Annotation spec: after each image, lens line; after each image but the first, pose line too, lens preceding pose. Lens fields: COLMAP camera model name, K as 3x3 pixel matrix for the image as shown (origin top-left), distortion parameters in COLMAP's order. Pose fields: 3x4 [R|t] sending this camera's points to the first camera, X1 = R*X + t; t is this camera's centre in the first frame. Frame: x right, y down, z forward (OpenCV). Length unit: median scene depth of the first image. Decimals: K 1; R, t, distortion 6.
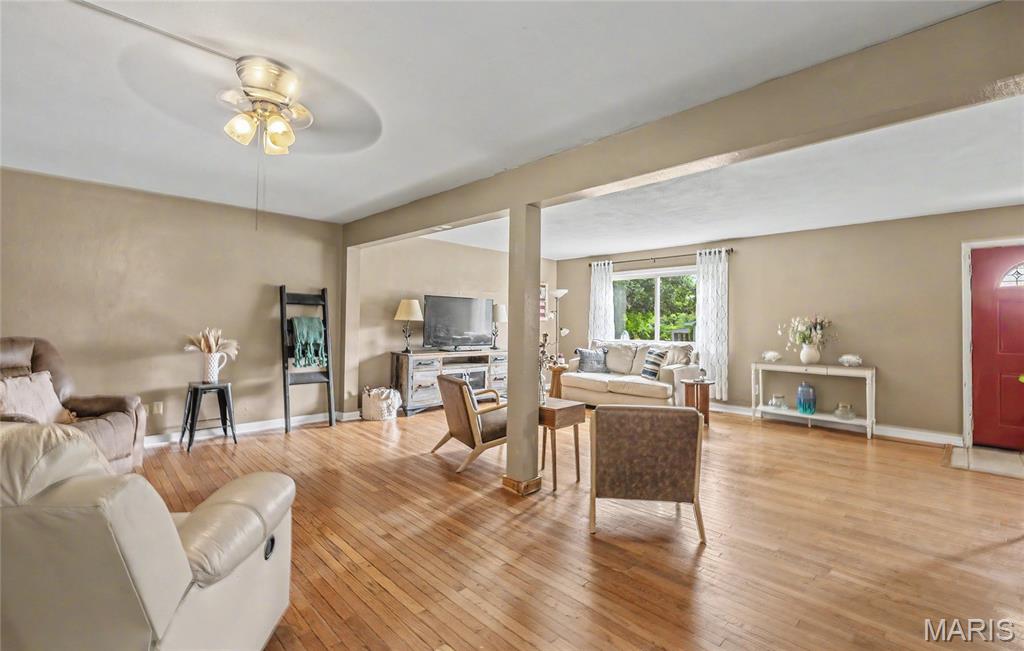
lens RADIAL K [[441.6, 0, 514.7], [0, 441.6, 323.8], [0, 0, 1]] dist [0.000040, 0.000074]
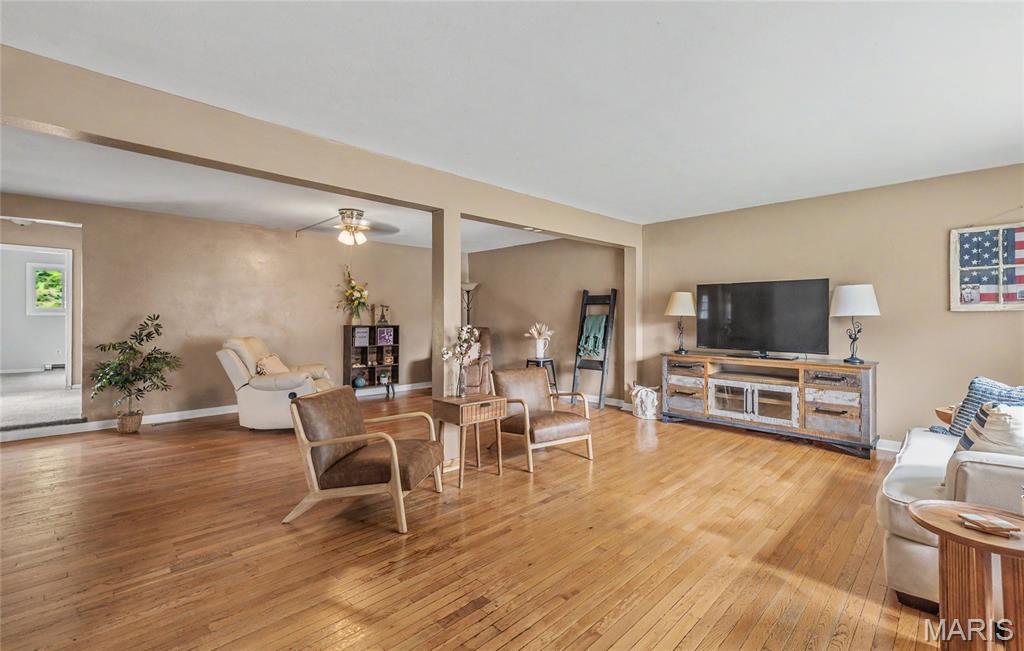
lens RADIAL K [[441.6, 0, 514.7], [0, 441.6, 319.3], [0, 0, 1]] dist [0.000040, 0.000074]
pose [[0.004385, -0.005031, -0.999978, 0.722450], [-0.001330, 0.999986, -0.005037, 0.004562], [0.999990, 0.001352, 0.004378, 0.746869]]
